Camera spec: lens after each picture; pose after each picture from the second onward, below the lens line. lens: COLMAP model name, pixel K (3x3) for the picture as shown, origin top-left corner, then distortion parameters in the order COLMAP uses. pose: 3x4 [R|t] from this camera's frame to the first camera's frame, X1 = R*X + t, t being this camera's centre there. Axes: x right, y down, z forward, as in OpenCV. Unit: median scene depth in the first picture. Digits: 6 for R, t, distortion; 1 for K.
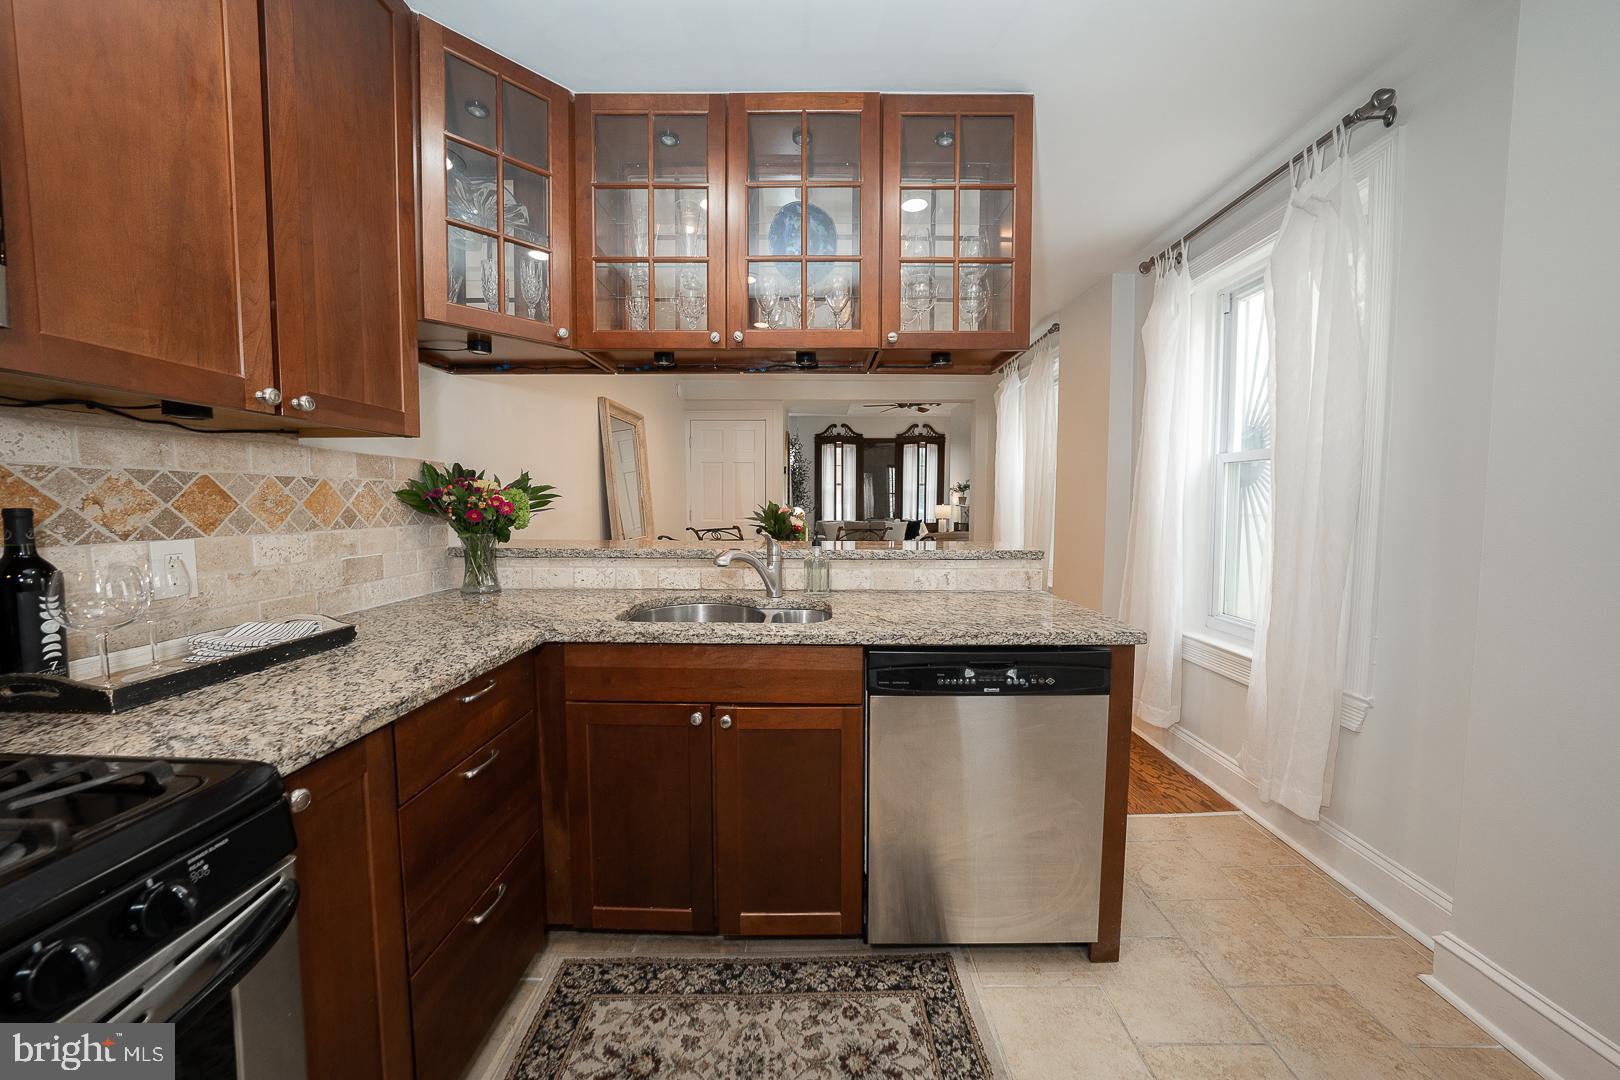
lens RADIAL K [[558.1, 0, 814.2], [0, 558.1, 534.9], [0, 0, 1]] dist [-0.026348, 0.005682]
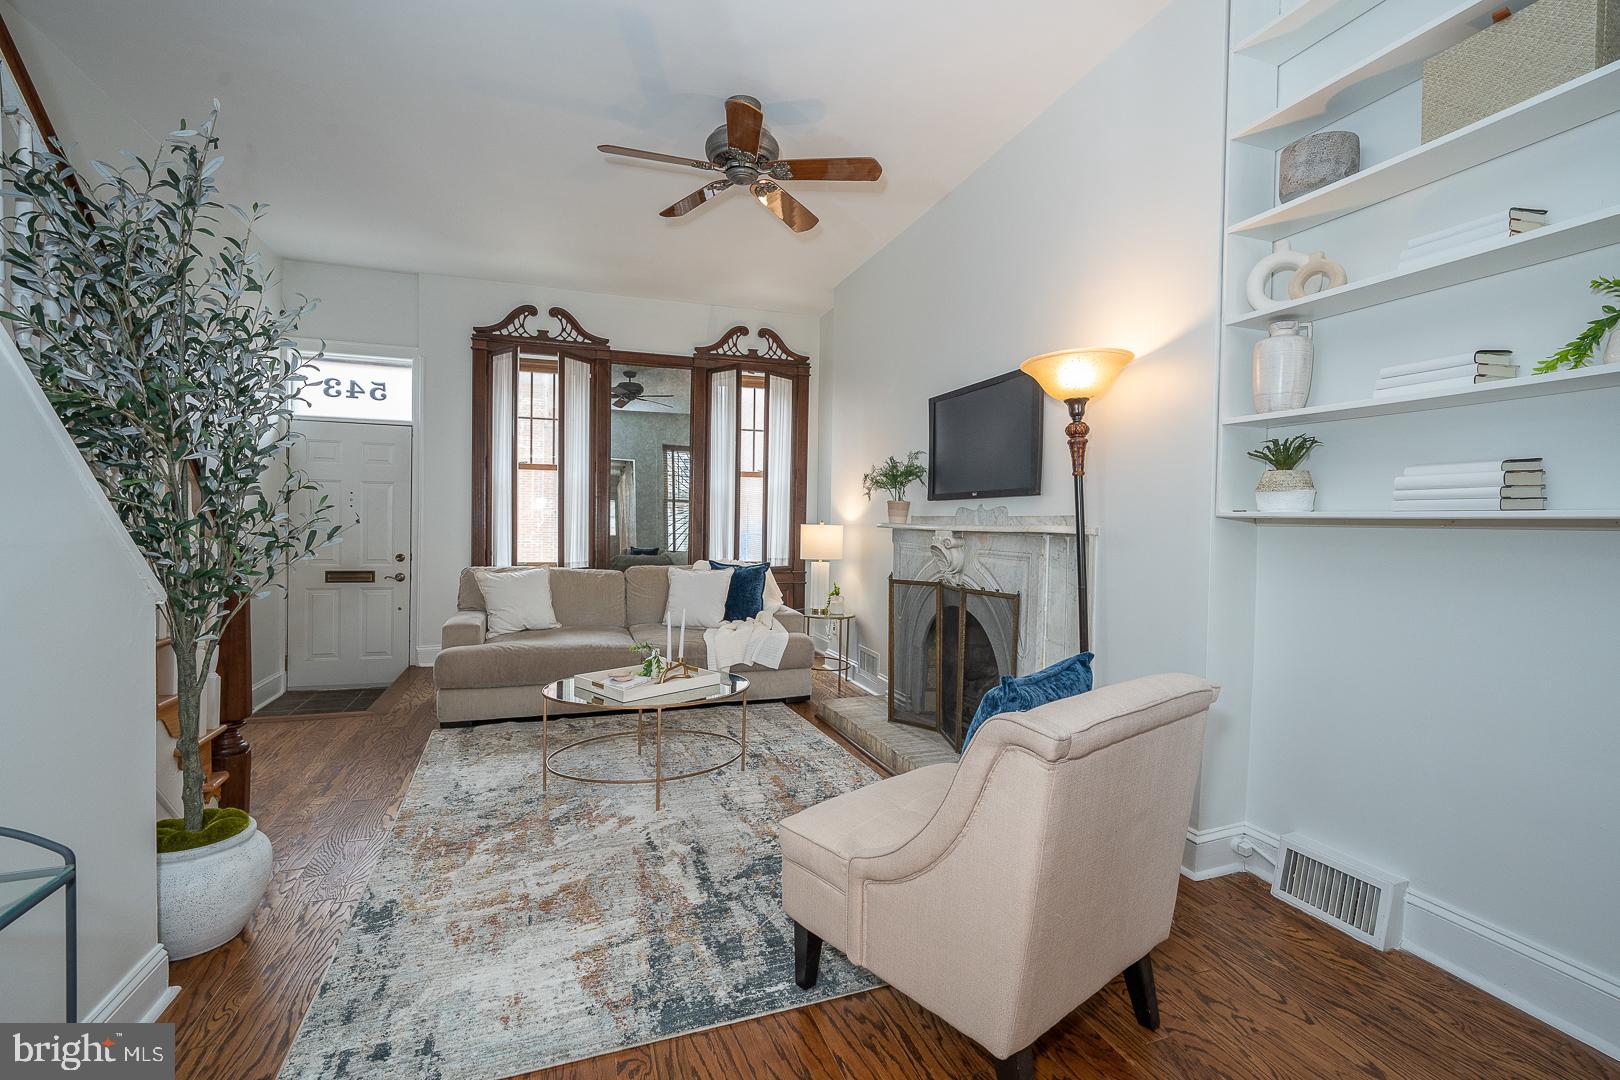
lens RADIAL K [[737.1, 0, 810.9], [0, 737.1, 535.2], [0, 0, 1]] dist [-0.001469, 0.001073]
pose [[0.942812, 0.004898, 0.333289, 0.367055], [0.007714, 0.999304, -0.036509, -0.185751], [-0.333236, 0.036992, 0.942118, 3.494502]]
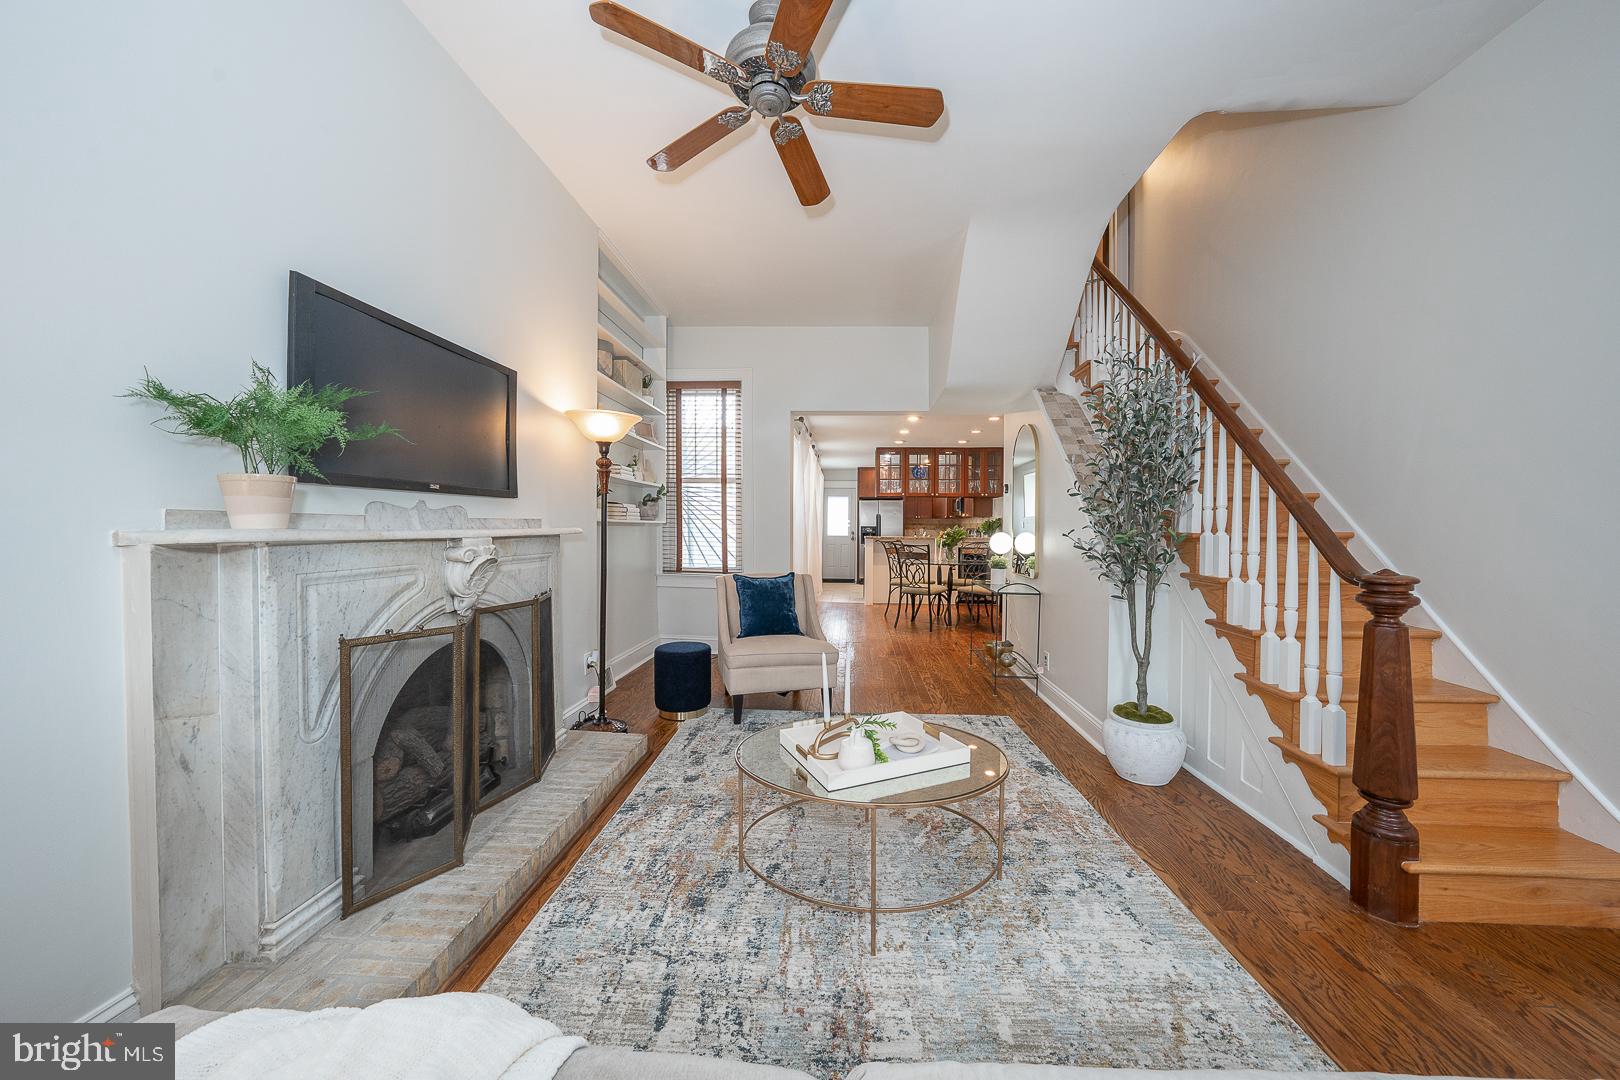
lens RADIAL K [[558.1, 0, 812.9], [0, 558.1, 535.3], [0, 0, 1]] dist [-0.026348, 0.005682]
pose [[-0.998208, -0.009868, 0.059027, 0.685651], [-0.005357, 0.997085, 0.076109, -0.387322], [-0.059606, 0.075656, -0.995351, 6.740900]]
